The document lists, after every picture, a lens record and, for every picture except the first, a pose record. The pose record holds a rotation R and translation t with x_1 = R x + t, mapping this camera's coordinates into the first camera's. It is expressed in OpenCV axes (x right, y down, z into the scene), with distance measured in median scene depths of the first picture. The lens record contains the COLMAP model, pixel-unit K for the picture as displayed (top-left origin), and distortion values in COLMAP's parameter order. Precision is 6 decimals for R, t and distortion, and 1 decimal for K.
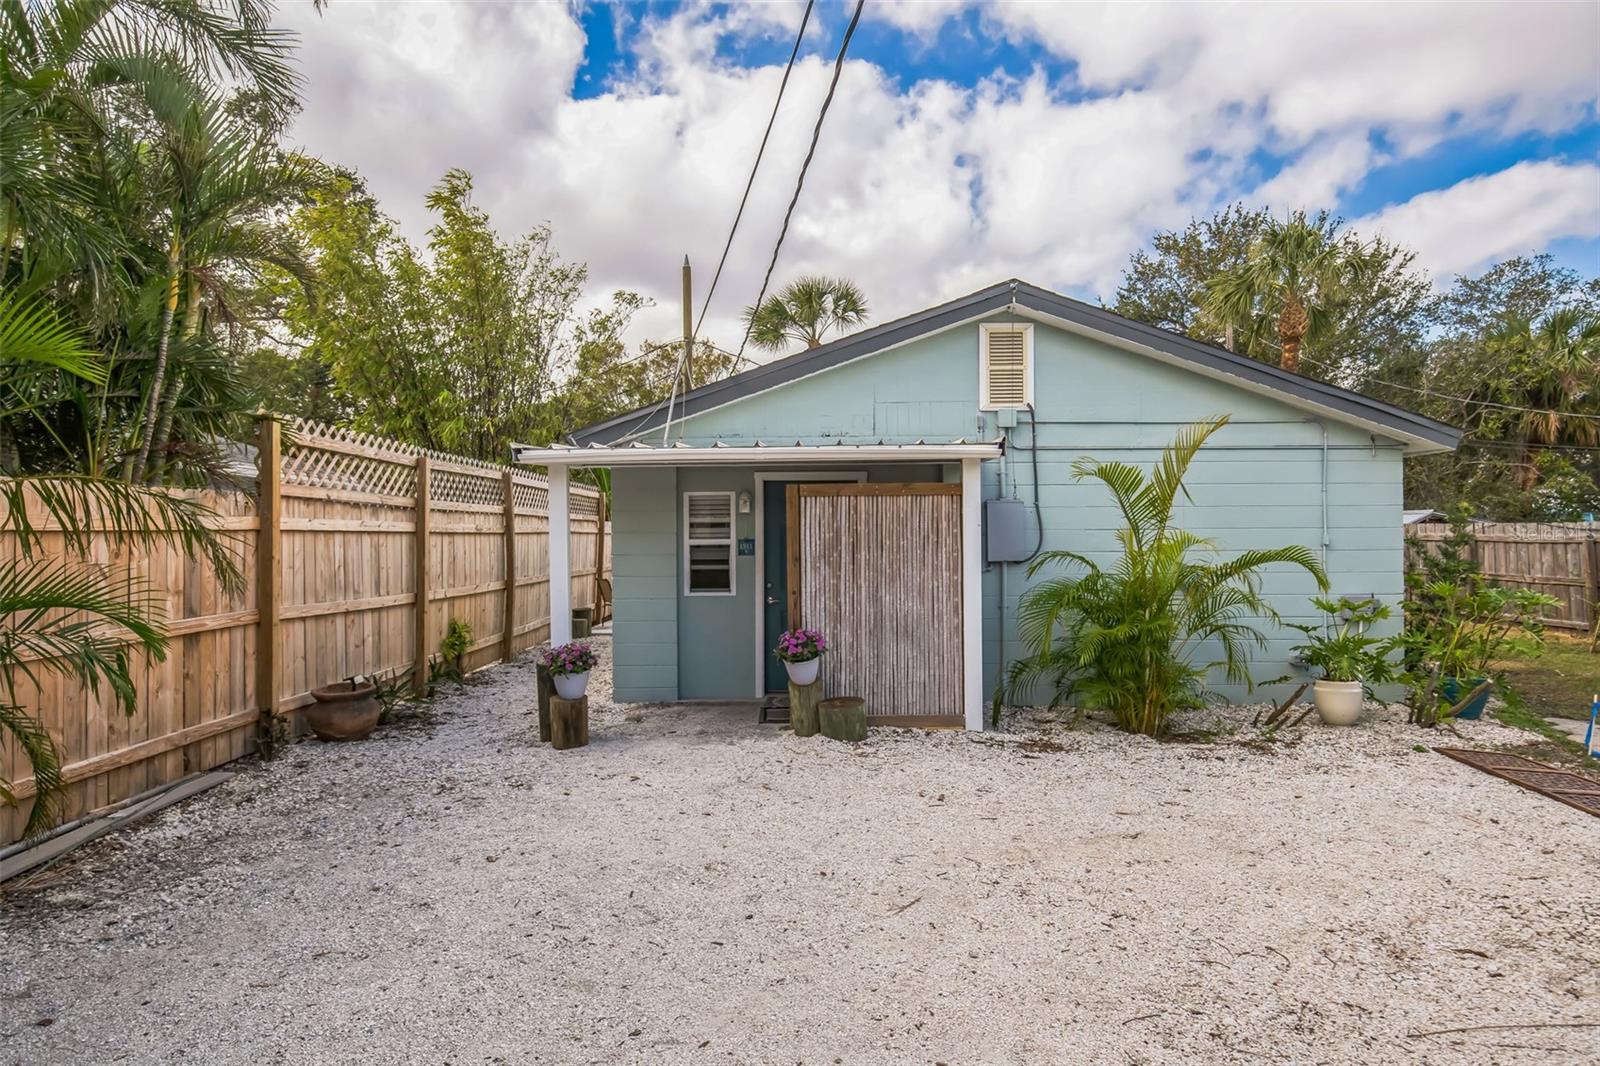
lens RADIAL K [[929.7, 0, 800.0], [0, 929.7, 533.0], [0, 0, 1]] dist [-0.002016, 0.000798]
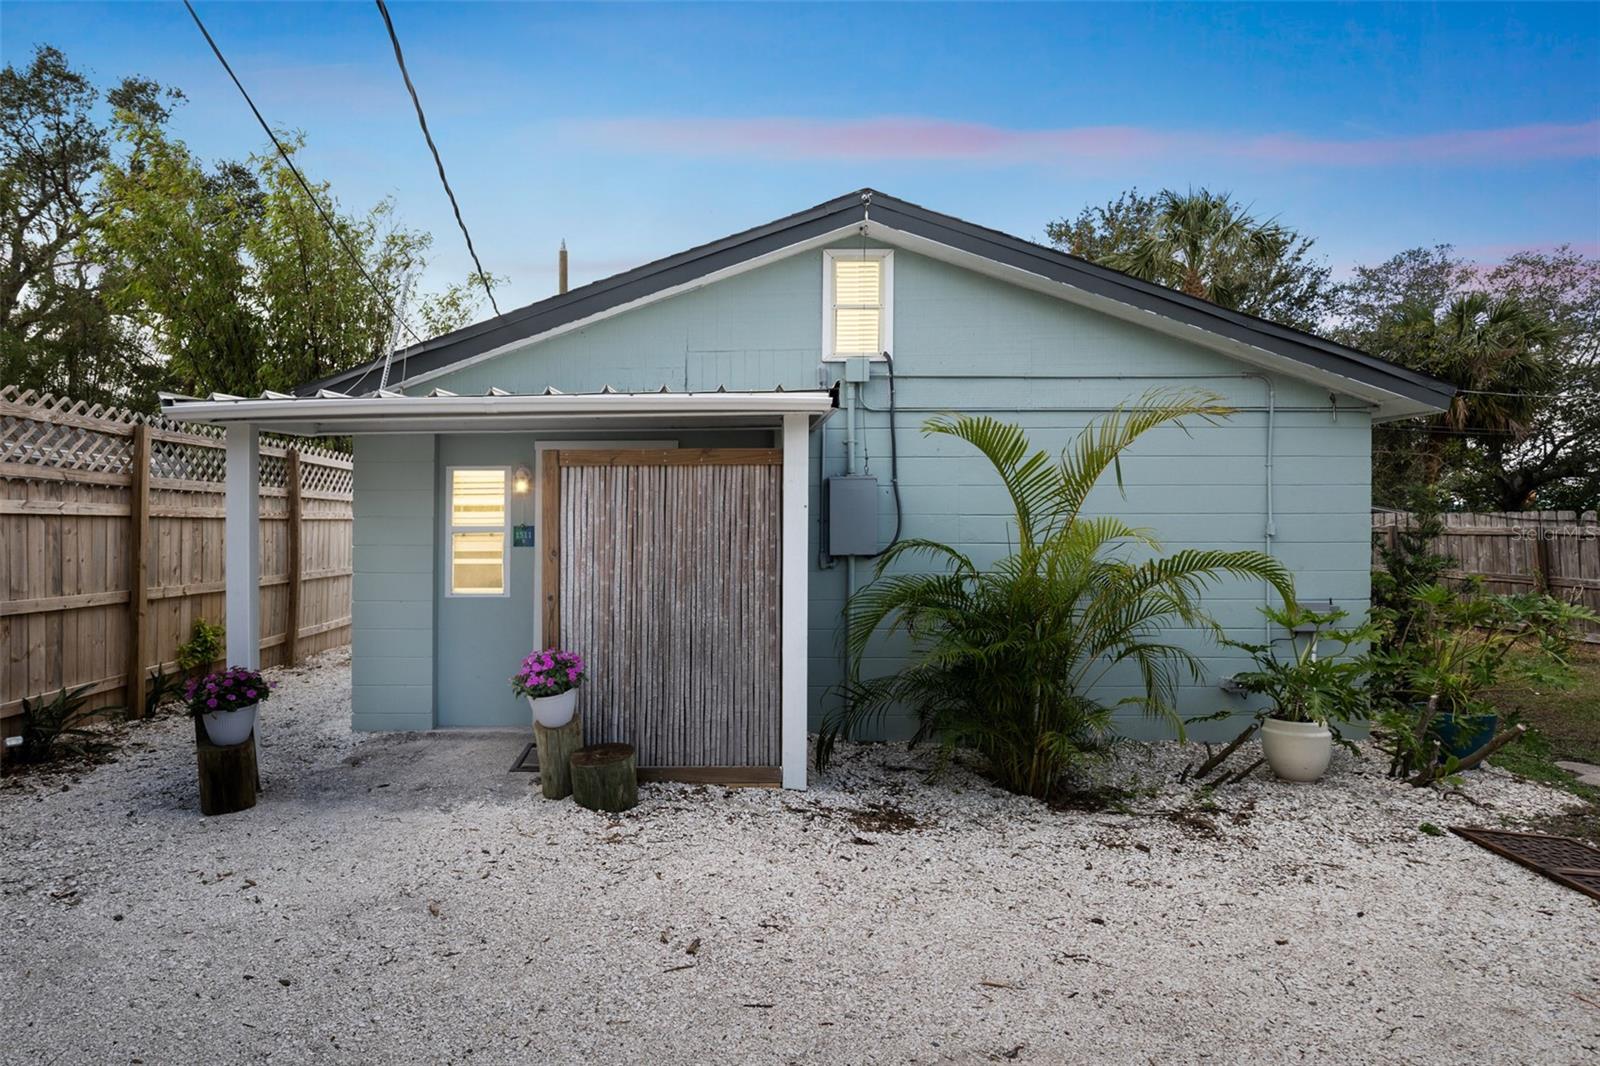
lens RADIAL K [[569.7, 0, 797.6], [0, 569.7, 545.2], [0, 0, 1]] dist [-0.008913, -0.000033]
pose [[0.999509, 0.003559, -0.031139, 0.194865], [-0.002731, 0.999642, 0.026609, 0.009694], [0.031222, -0.026511, 0.999161, 0.538408]]
